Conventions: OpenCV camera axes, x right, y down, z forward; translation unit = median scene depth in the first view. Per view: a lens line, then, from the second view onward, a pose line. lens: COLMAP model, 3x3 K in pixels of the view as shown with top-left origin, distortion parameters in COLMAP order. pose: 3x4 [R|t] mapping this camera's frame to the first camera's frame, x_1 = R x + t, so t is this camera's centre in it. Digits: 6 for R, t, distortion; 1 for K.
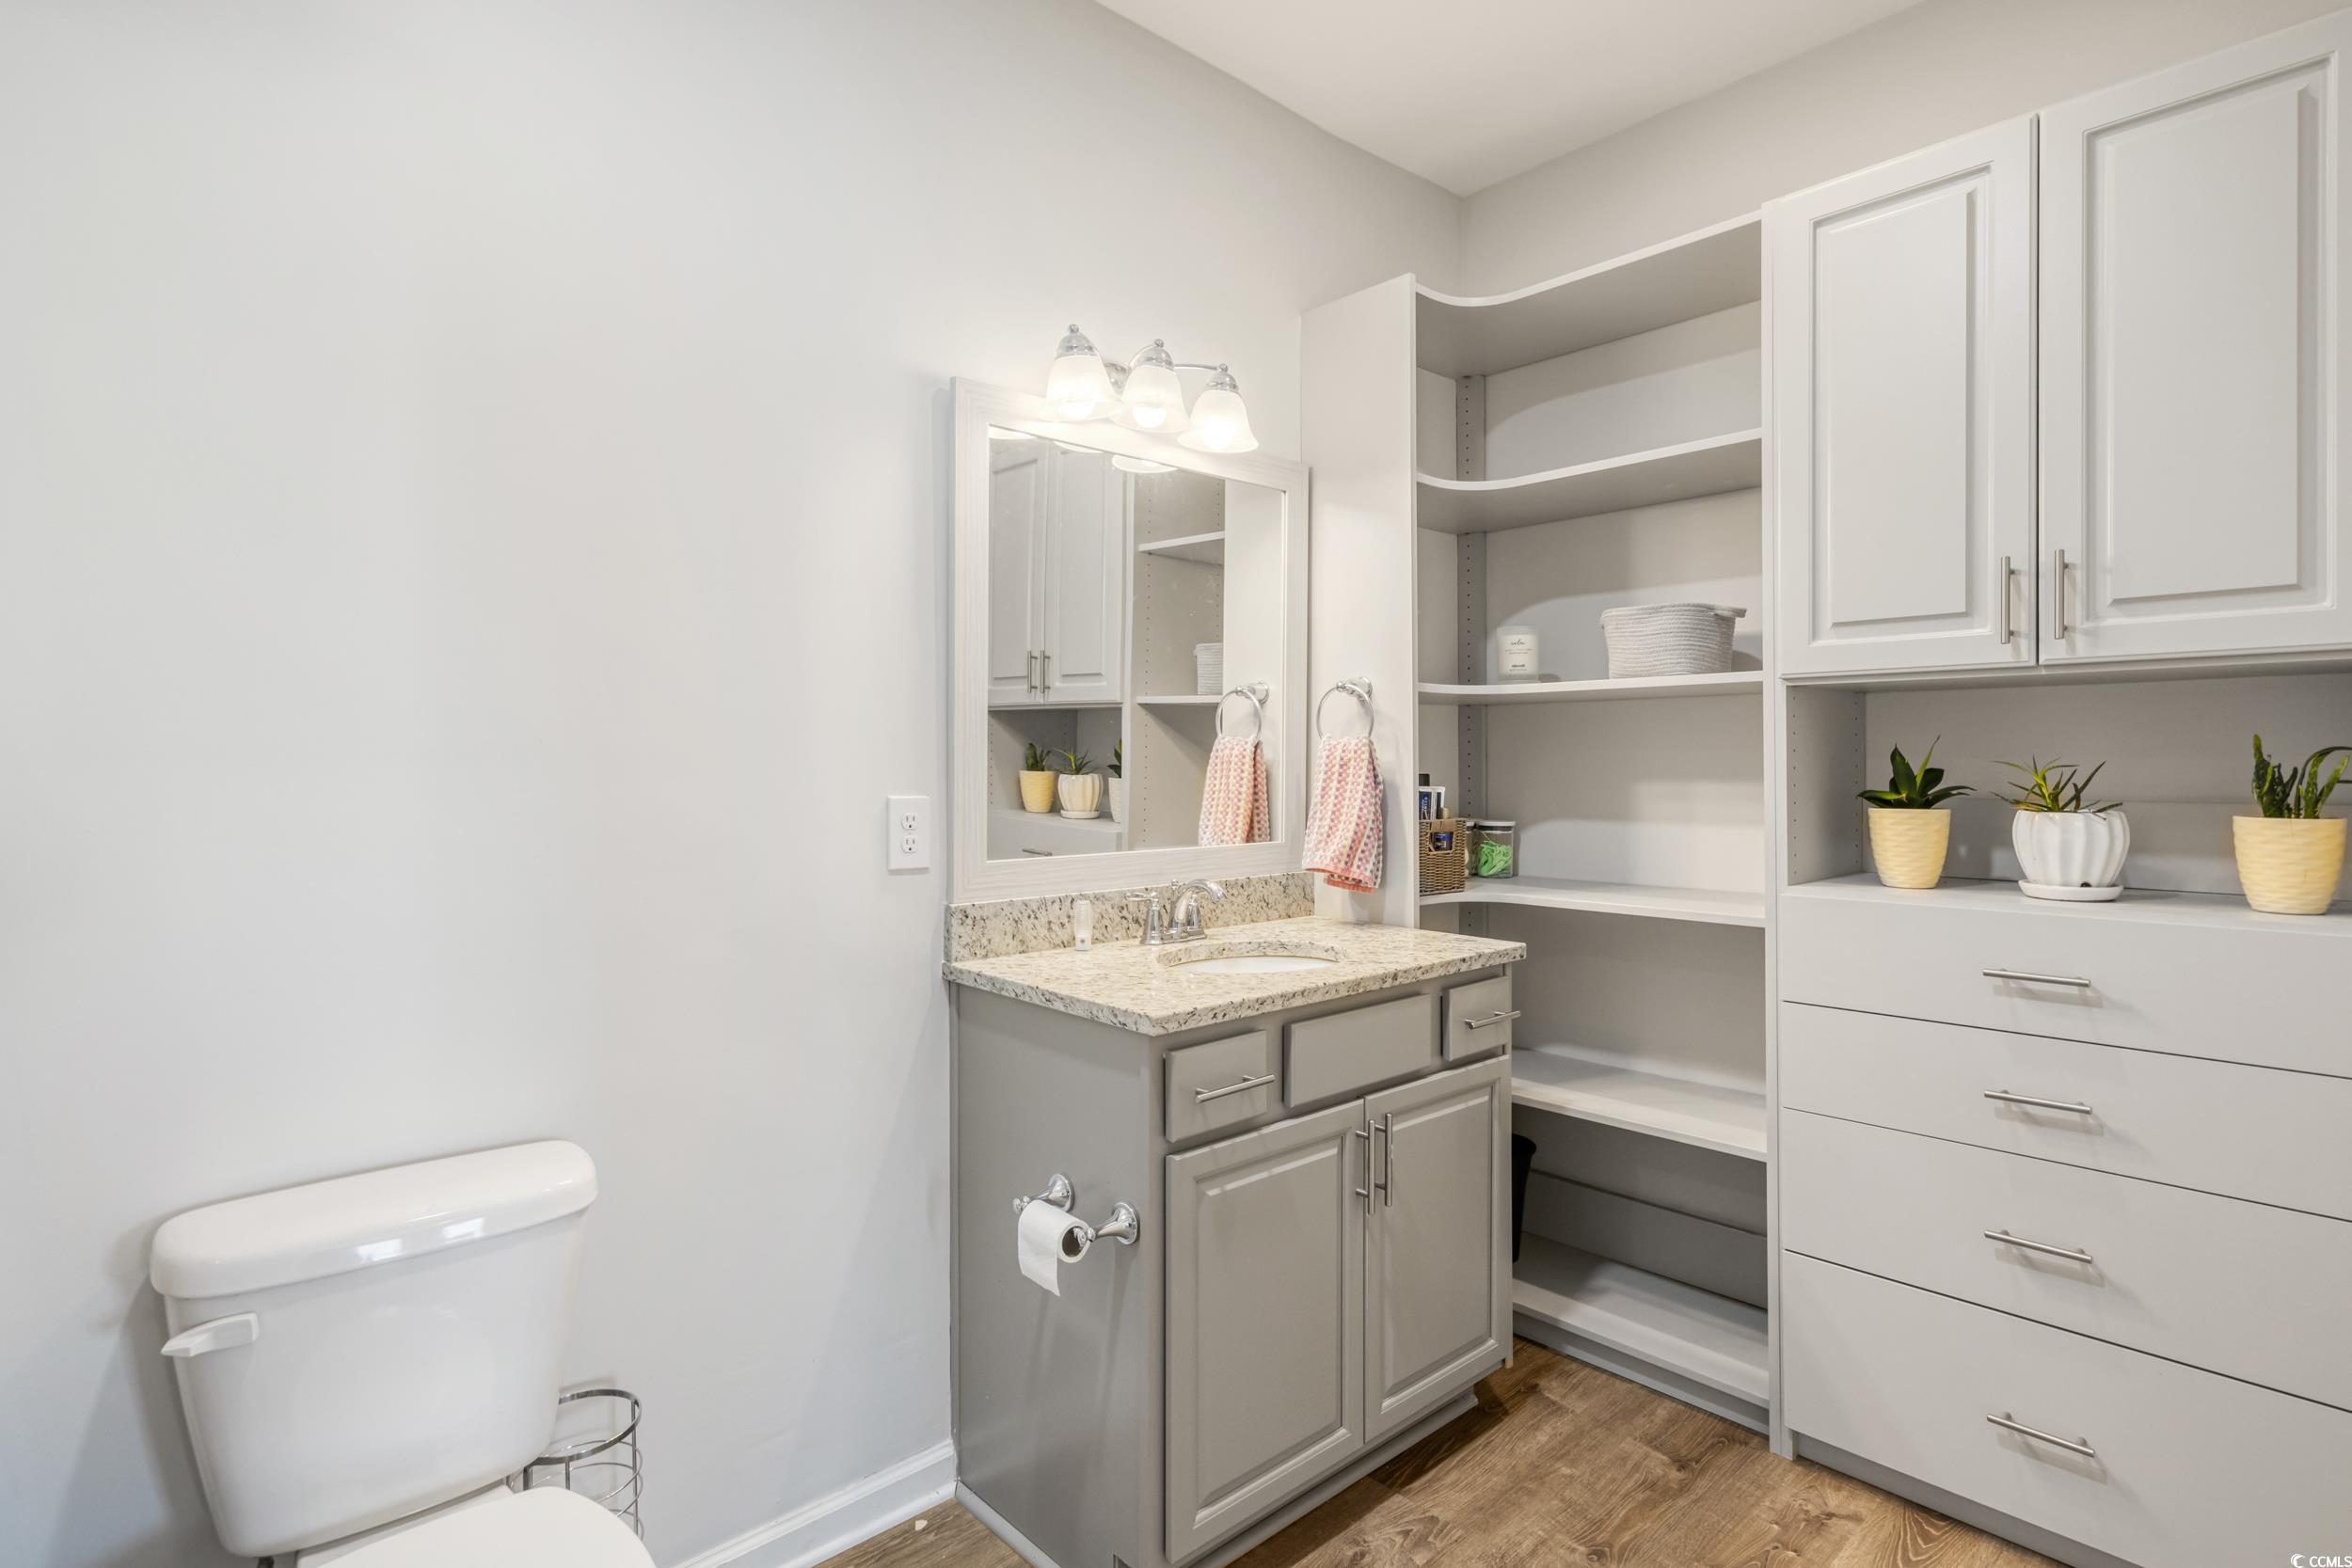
lens RADIAL K [[1166.8, 0, 1176.7], [0, 1166.8, 765.7], [0, 0, 1]] dist [0.000553, 0.001935]
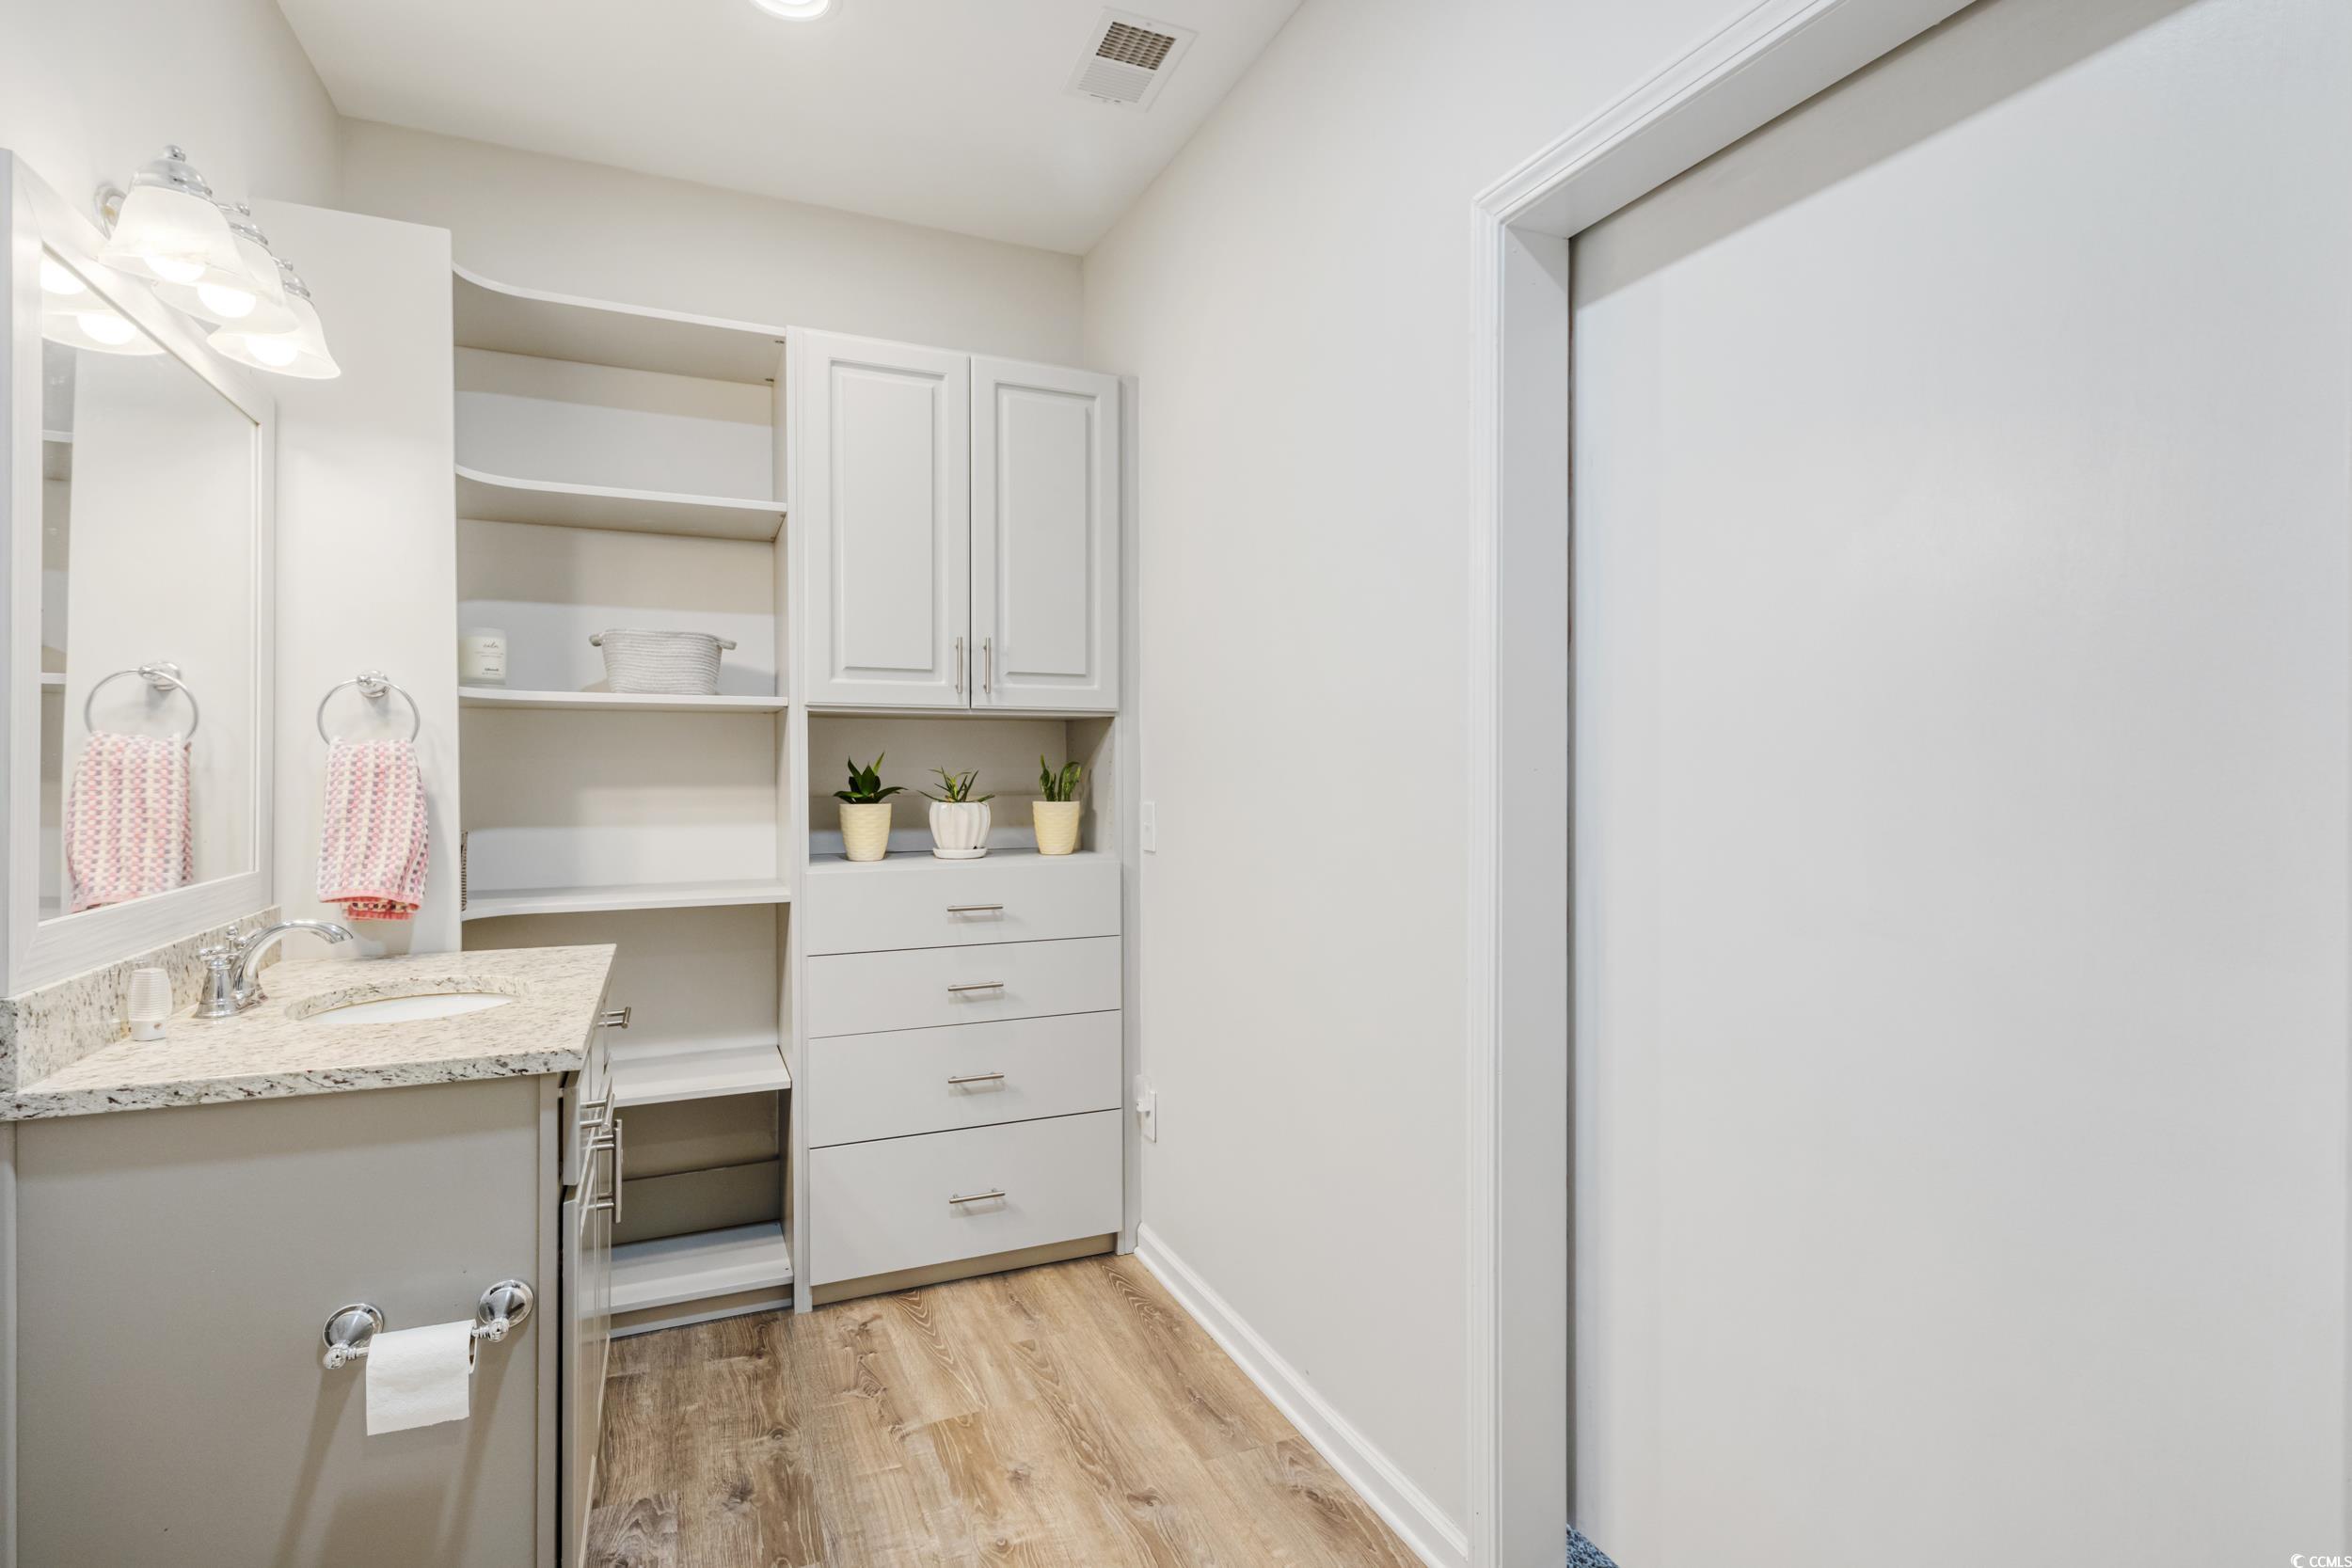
lens RADIAL K [[1166.8, 0, 1181.7], [0, 1166.8, 777.6], [0, 0, 1]] dist [0.000553, 0.001935]
pose [[0.315550, -0.004759, 0.948897, -0.577927], [0.002014, 0.999989, 0.004345, 0.000192], [-0.948907, 0.000540, 0.315556, 0.208983]]
